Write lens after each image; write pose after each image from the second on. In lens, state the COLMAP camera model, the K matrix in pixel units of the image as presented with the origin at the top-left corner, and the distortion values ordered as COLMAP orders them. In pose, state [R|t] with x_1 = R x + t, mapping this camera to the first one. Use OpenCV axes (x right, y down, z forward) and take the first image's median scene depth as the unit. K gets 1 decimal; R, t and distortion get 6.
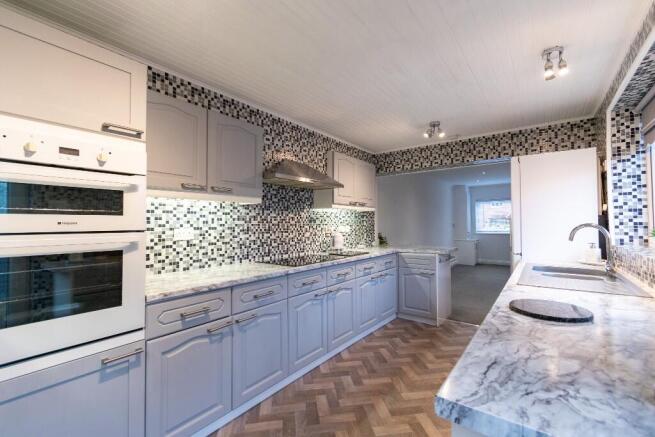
lens RADIAL K [[288.9, 0, 328.3], [0, 288.9, 216.7], [0, 0, 1]] dist [0.001100, -0.000025]
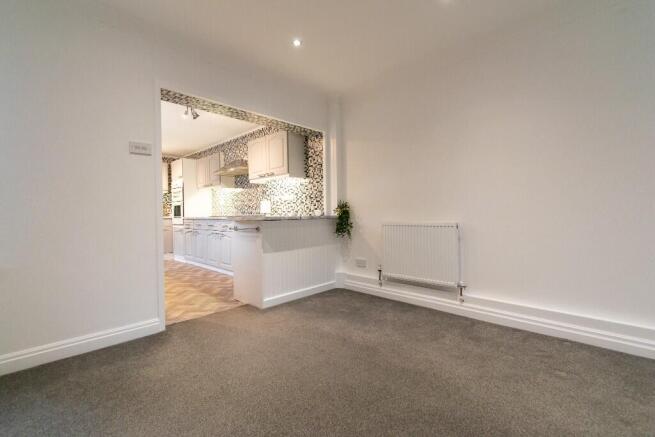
lens RADIAL K [[288.9, 0, 328.3], [0, 288.9, 216.7], [0, 0, 1]] dist [0.001100, -0.000025]
pose [[-0.123882, 0.013183, -0.992209, 1.284872], [0.031788, 0.999451, 0.009311, 0.126093], [0.991788, -0.030387, -0.124233, 1.459312]]
